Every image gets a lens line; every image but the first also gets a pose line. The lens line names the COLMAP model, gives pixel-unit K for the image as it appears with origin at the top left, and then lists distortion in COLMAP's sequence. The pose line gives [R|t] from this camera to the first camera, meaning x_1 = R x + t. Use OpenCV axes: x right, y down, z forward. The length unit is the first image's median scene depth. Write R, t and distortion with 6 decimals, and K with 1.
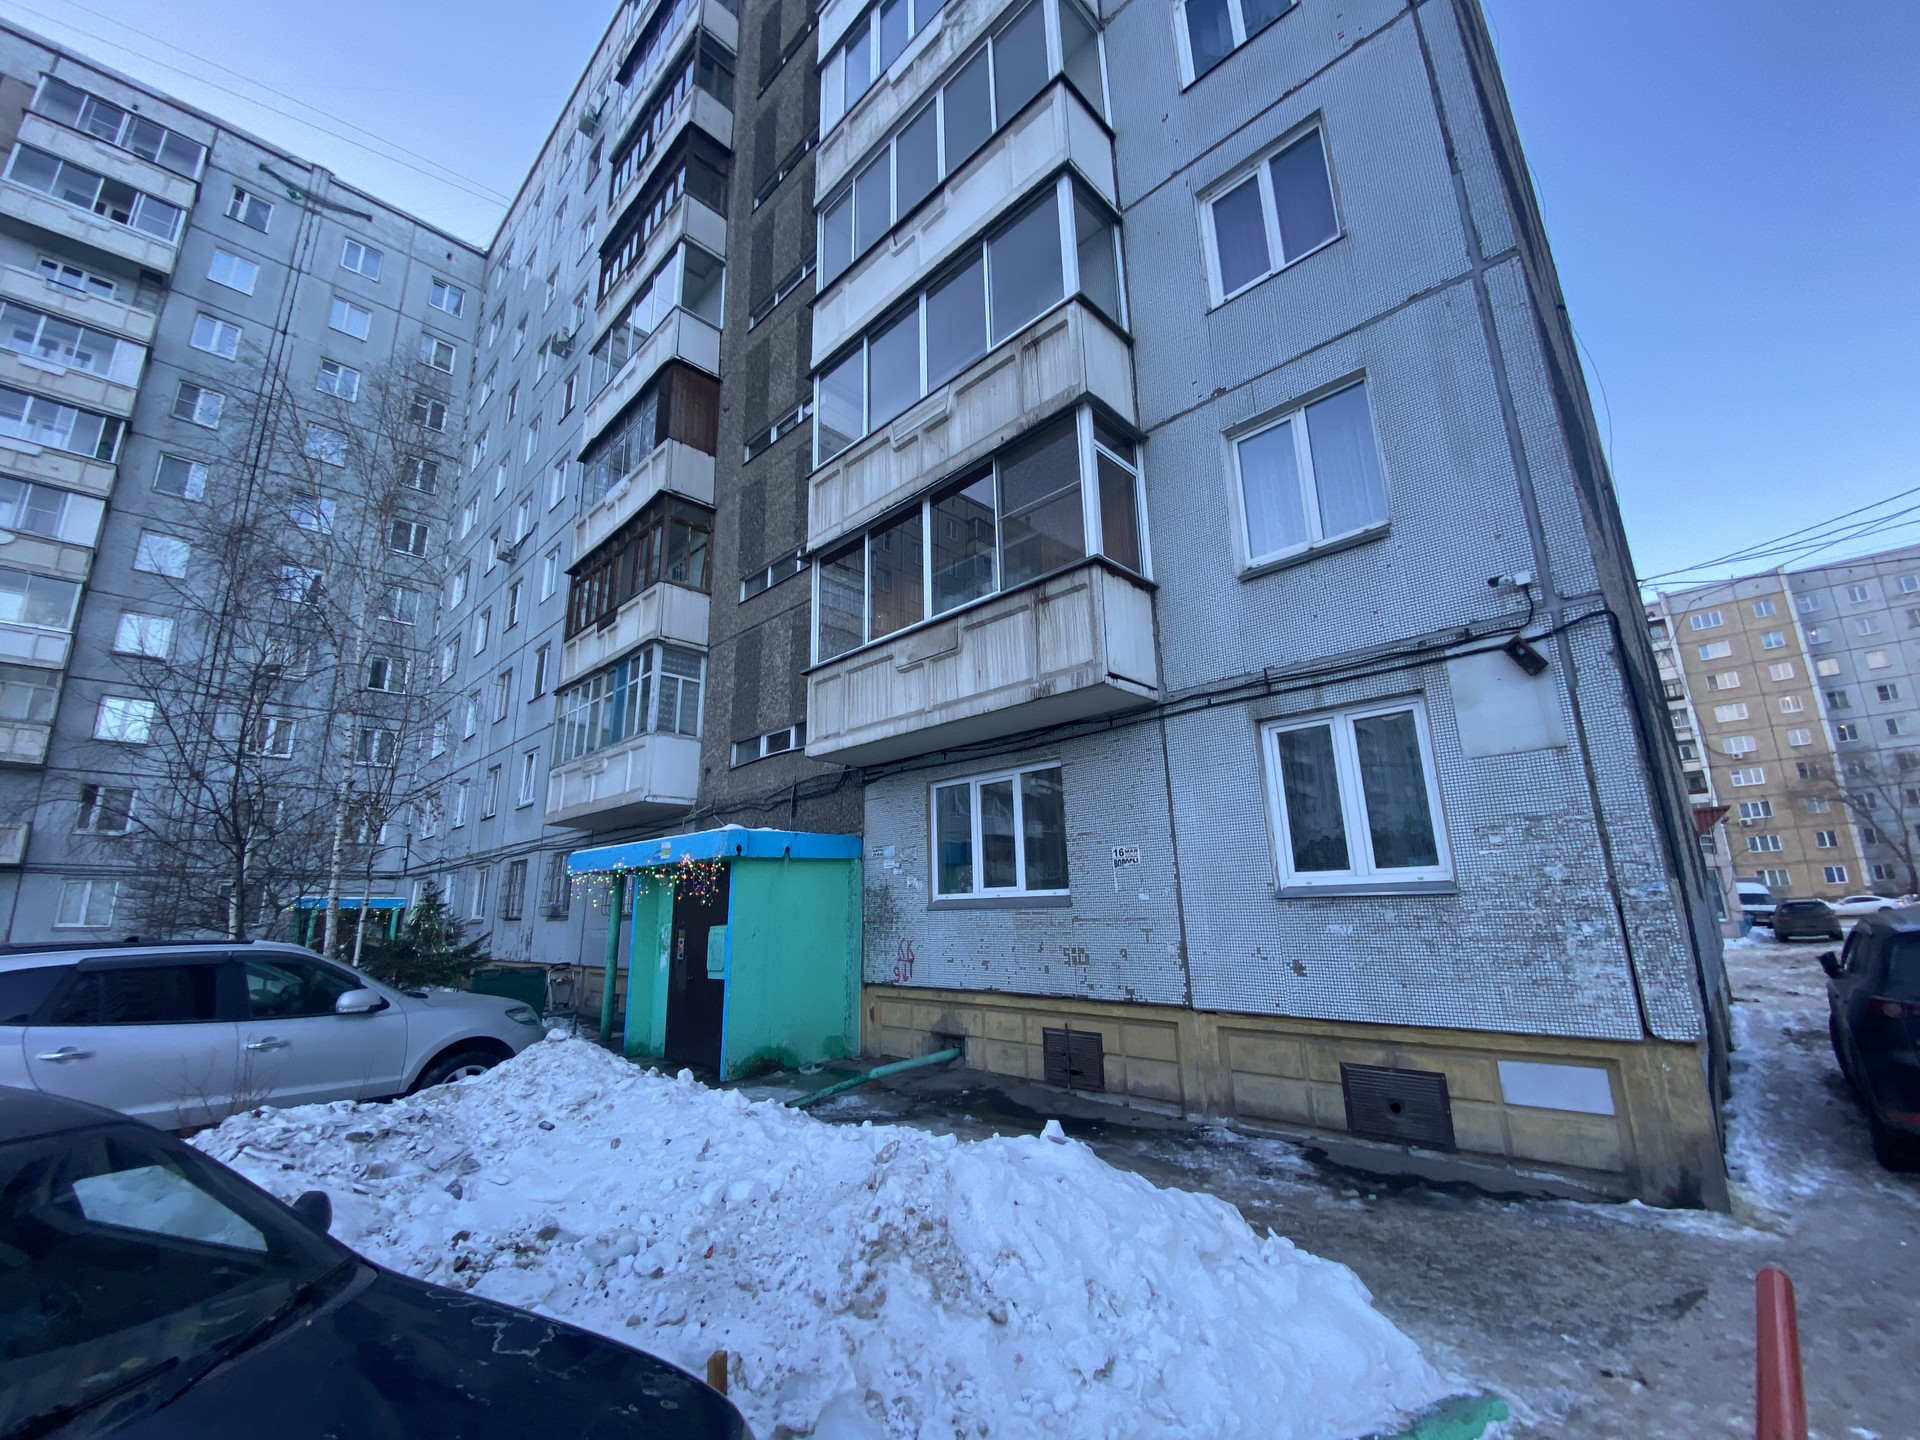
lens RADIAL K [[782.7, 0, 957.7], [0, 782.7, 719.2], [0, 0, 1]] dist [0.009374, -0.015898]
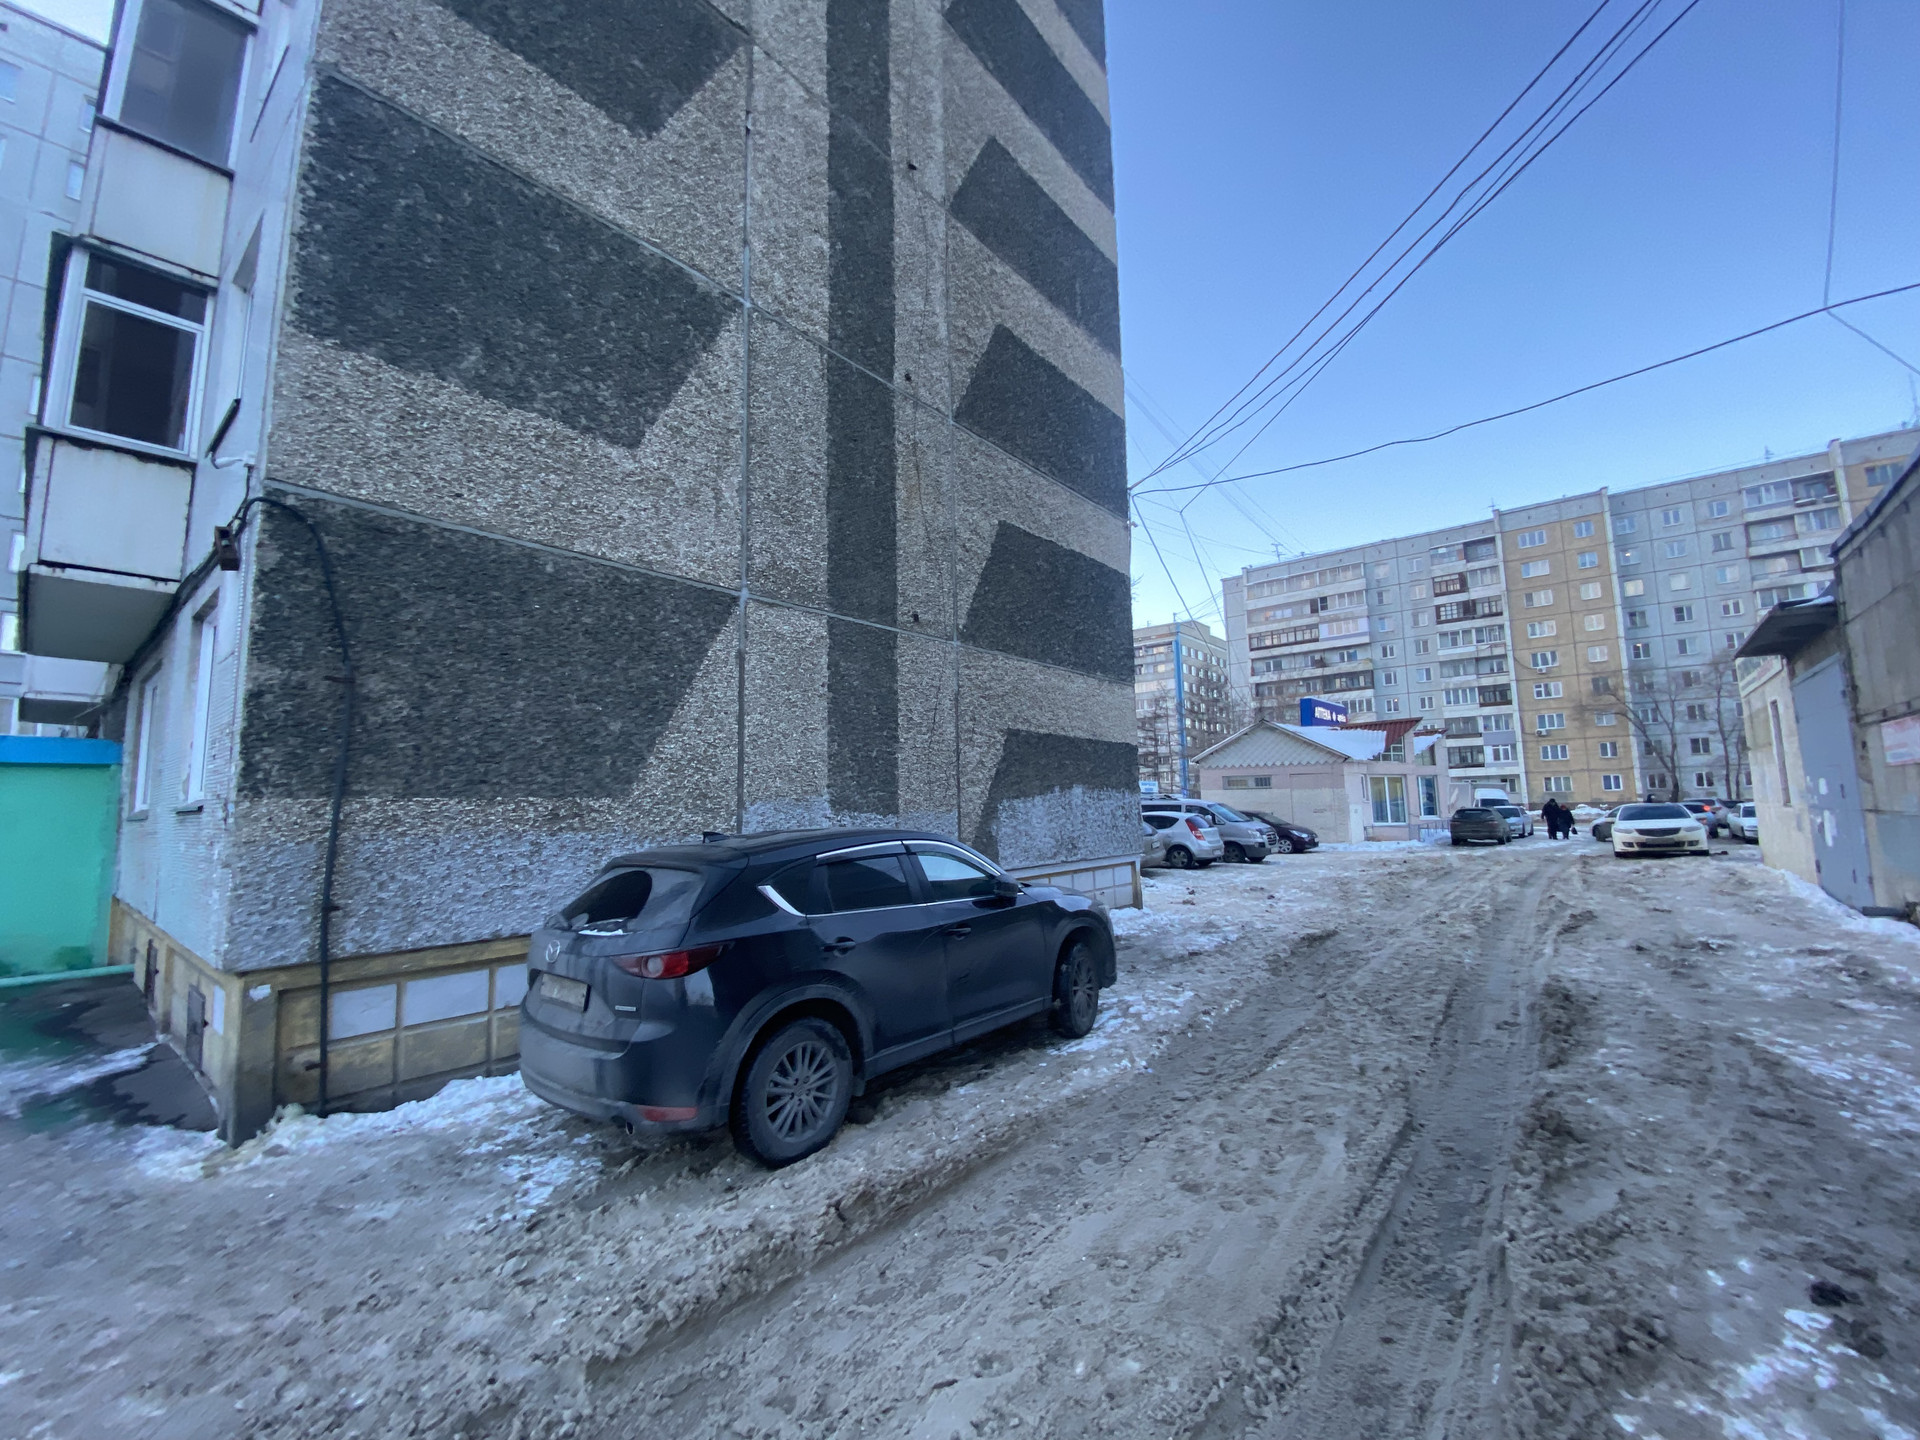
lens RADIAL K [[782.7, 0, 949.0], [0, 782.7, 727.0], [0, 0, 1]] dist [0.009374, -0.015898]
pose [[0.996266, 0.010802, 0.085654, 0.110901], [-0.022204, 0.990827, 0.133303, -0.000844], [-0.083429, -0.134707, 0.987367, 0.003535]]
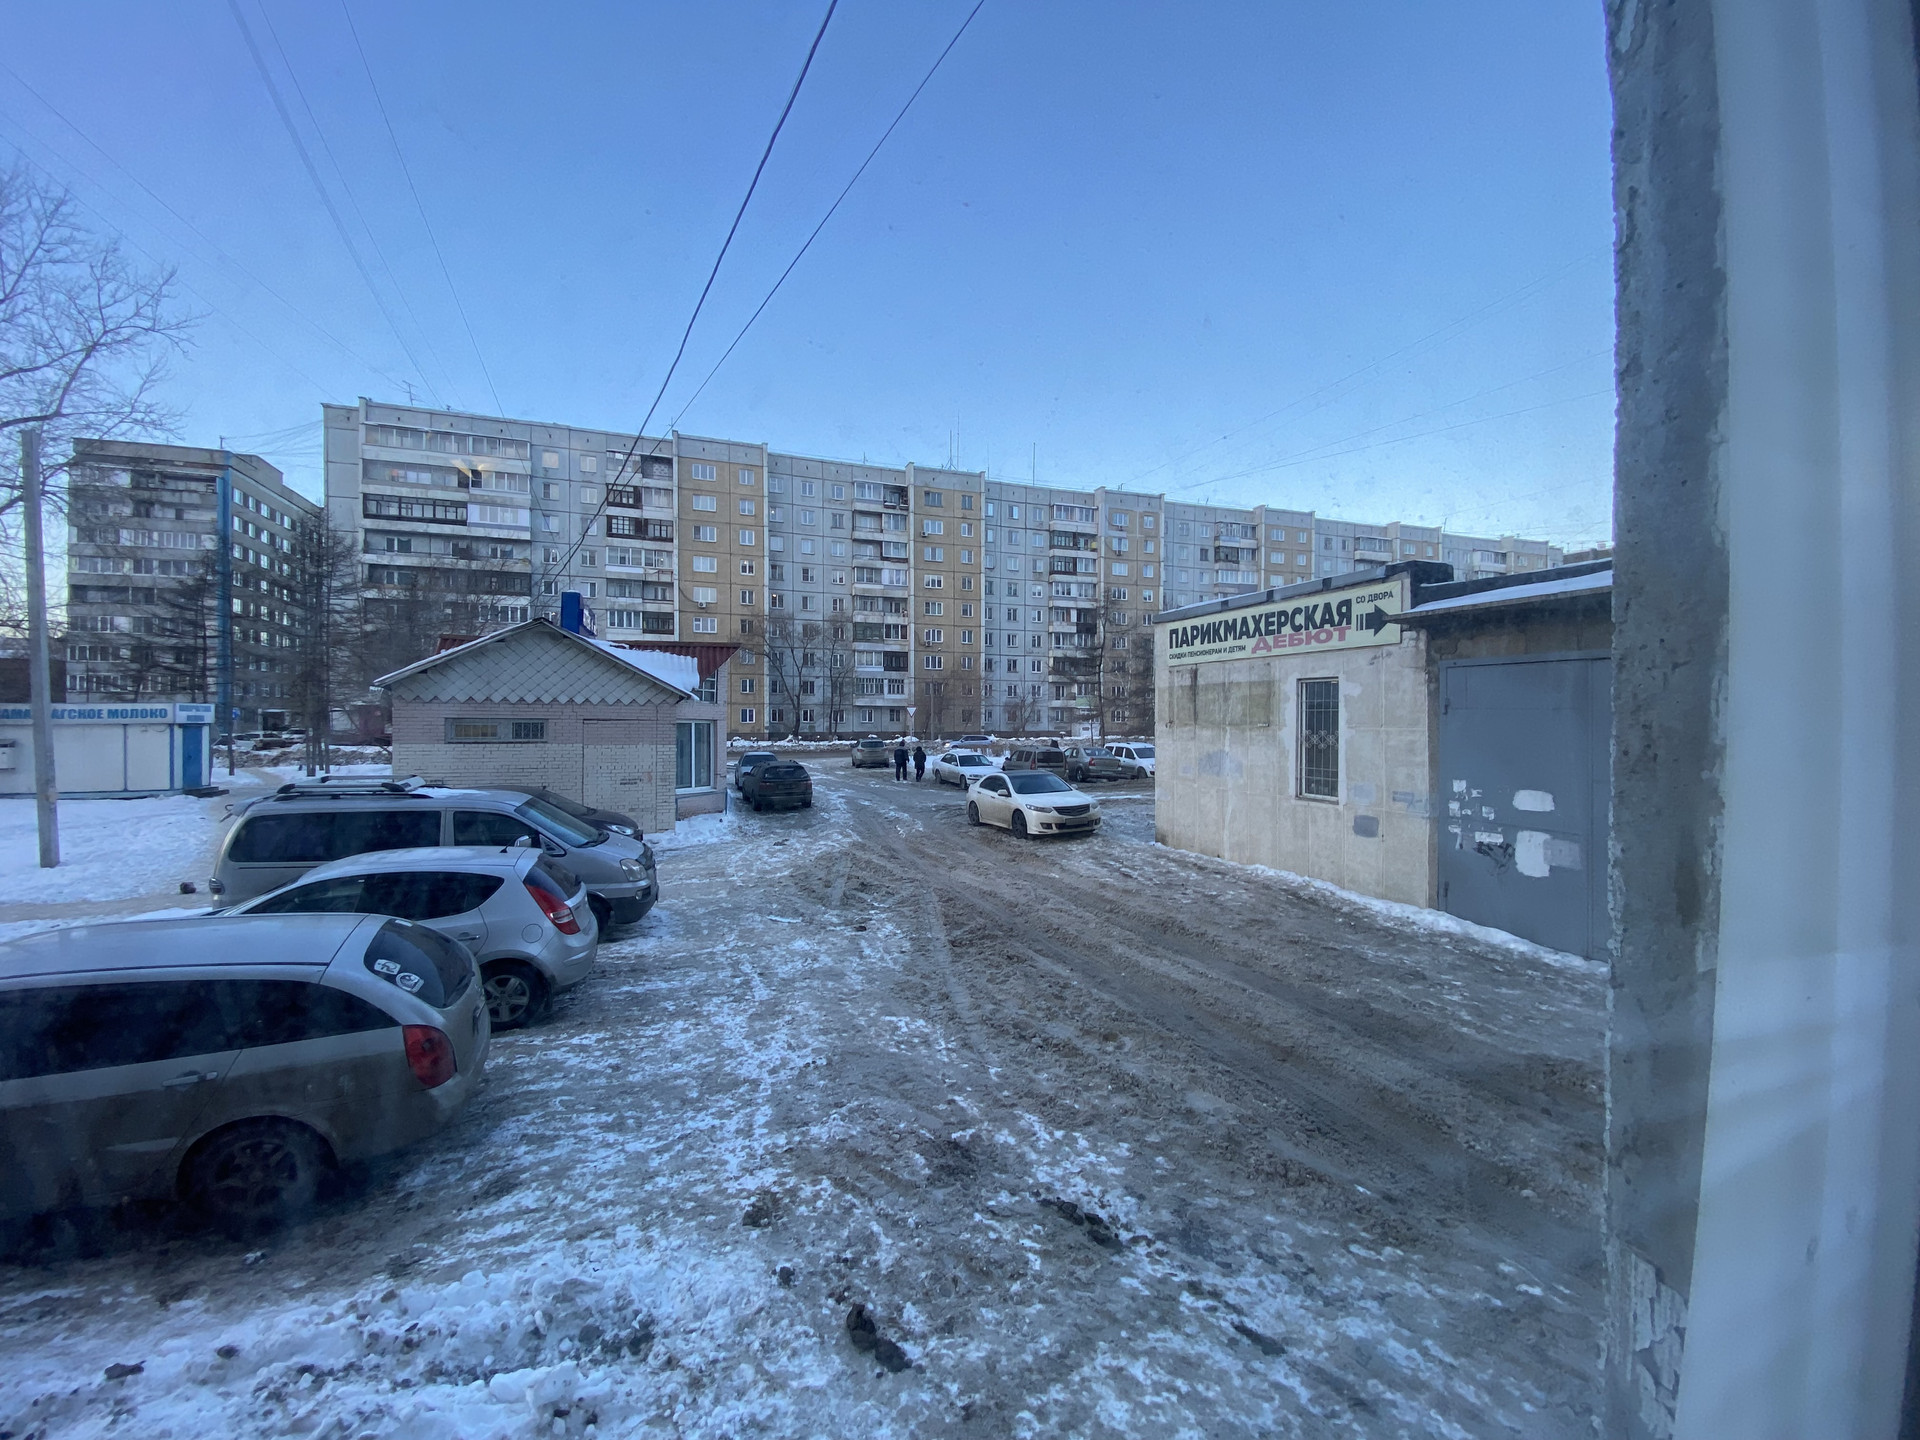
lens RADIAL K [[782.7, 0, 978.6], [0, 782.7, 737.3], [0, 0, 1]] dist [0.009374, -0.015898]
pose [[0.397441, 0.002888, 0.917623, 0.156068], [-0.233685, 0.967344, 0.098169, 0.029676], [-0.887374, -0.253451, 0.385137, 0.193054]]
